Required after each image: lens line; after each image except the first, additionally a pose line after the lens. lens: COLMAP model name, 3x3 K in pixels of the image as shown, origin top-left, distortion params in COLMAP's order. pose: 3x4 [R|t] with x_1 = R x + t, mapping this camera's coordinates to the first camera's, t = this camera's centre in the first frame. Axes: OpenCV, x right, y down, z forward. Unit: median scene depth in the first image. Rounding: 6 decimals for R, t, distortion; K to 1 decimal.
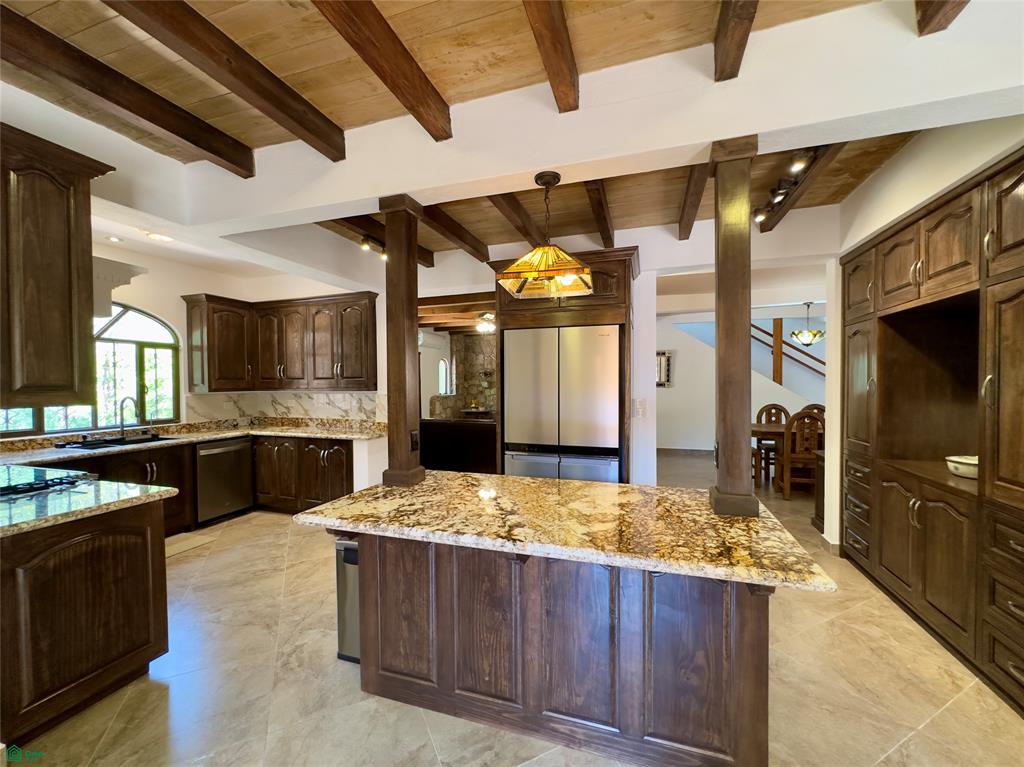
lens RADIAL K [[418.0, 0, 512.6], [0, 418.0, 390.6], [0, 0, 1]] dist [-0.002237, -0.000171]
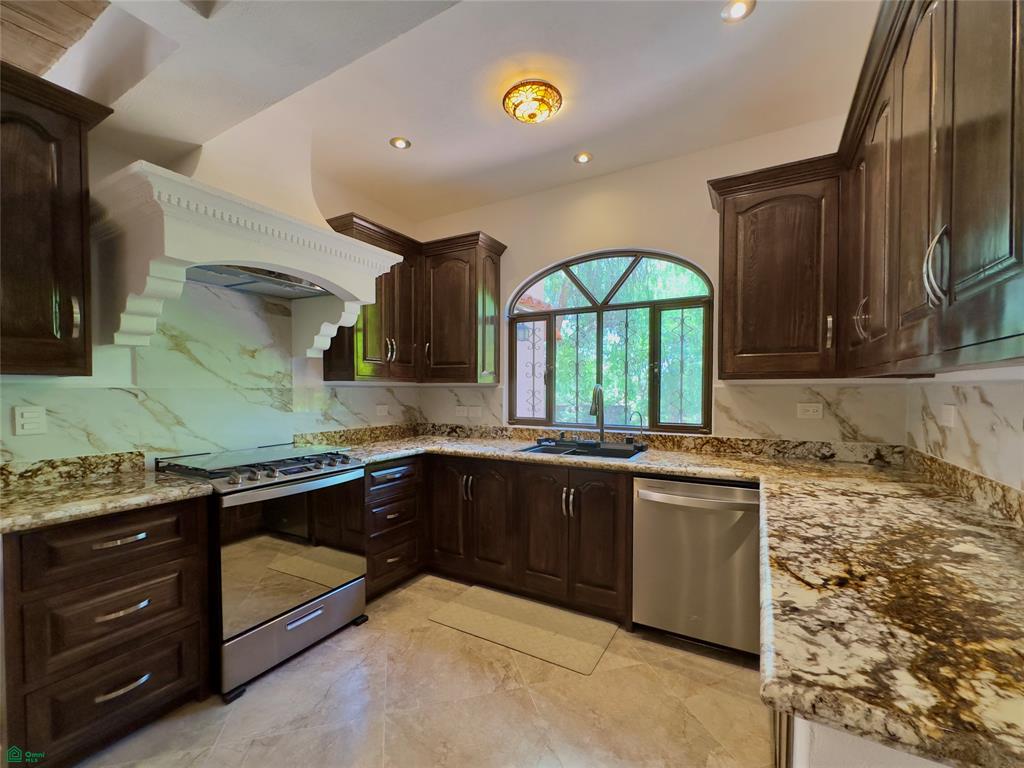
lens RADIAL K [[429.6, 0, 513.6], [0, 429.6, 396.2], [0, 0, 1]] dist [-0.000818, 0.000058]
pose [[-0.196388, 0.026385, -0.980171, -0.412416], [-0.019318, 0.999340, 0.030771, 0.030512], [0.980336, 0.024978, -0.195748, 2.027010]]
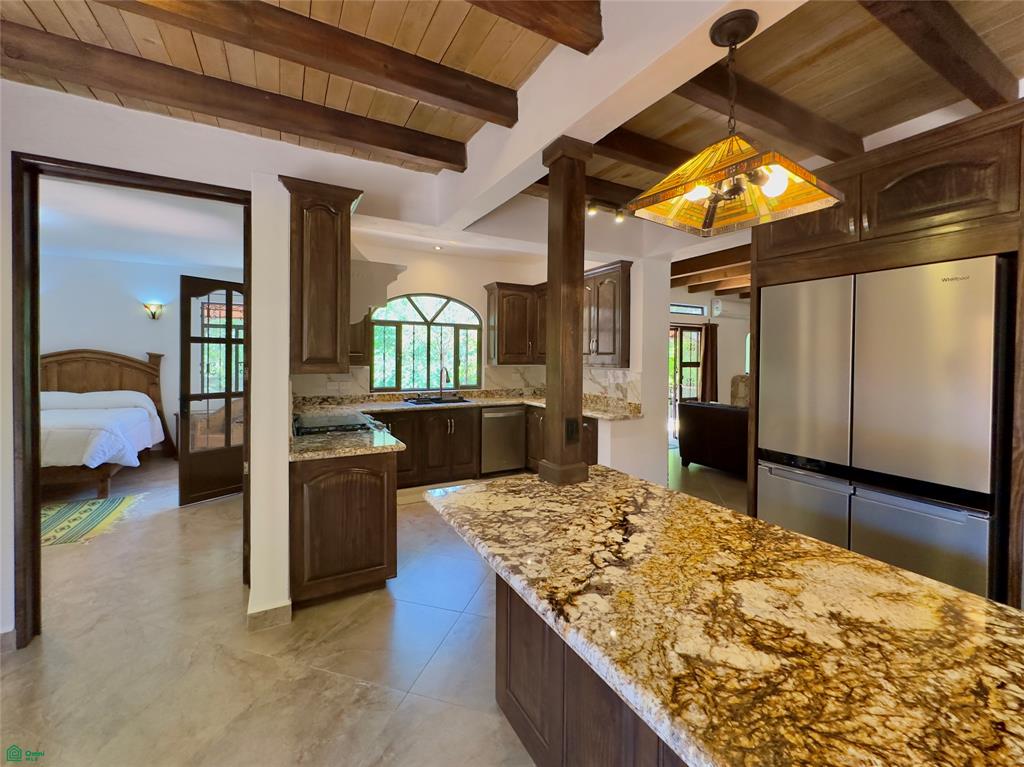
lens RADIAL K [[422.3, 0, 511.1], [0, 422.3, 362.1], [0, 0, 1]] dist [-0.001973, 0.000309]
pose [[0.732041, 0.021583, -0.680918, 0.277199], [-0.027414, 0.999622, 0.002213, -0.017027], [0.680708, 0.017047, 0.732356, 0.346580]]
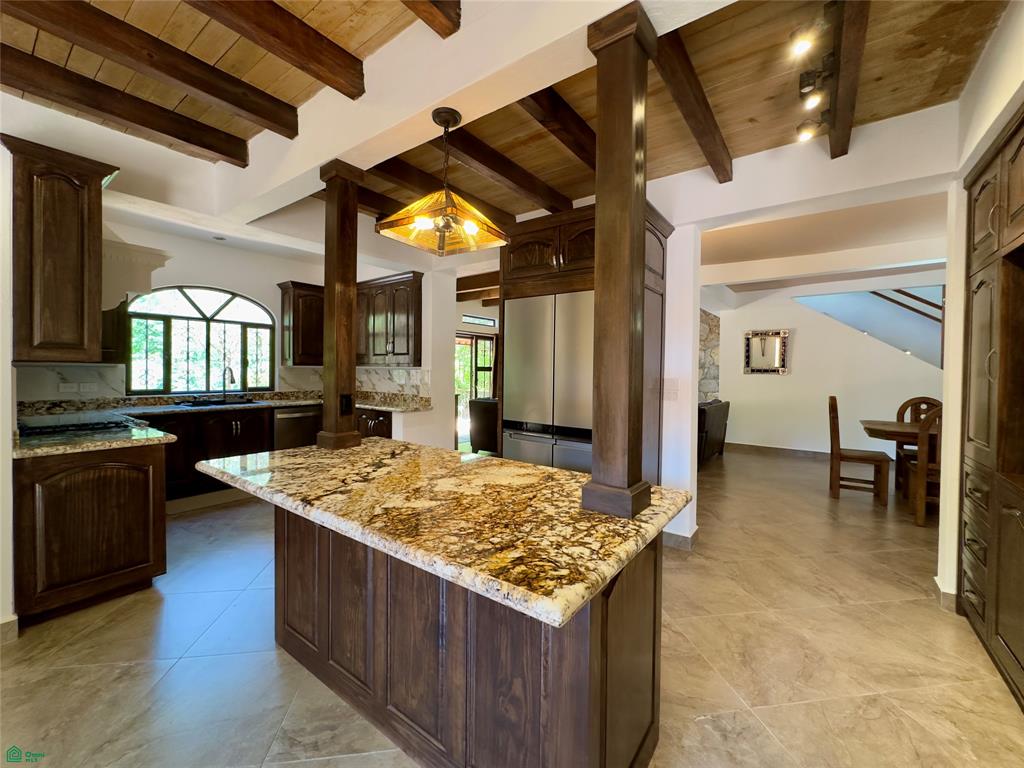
lens RADIAL K [[418.7, 0, 512.1], [0, 418.7, 376.2], [0, 0, 1]] dist [-0.003068, 0.000222]
pose [[0.949017, 0.023183, -0.314371, 0.520729], [-0.025306, 0.999676, -0.002672, 0.050363], [0.314207, 0.010491, 0.949297, 0.196509]]
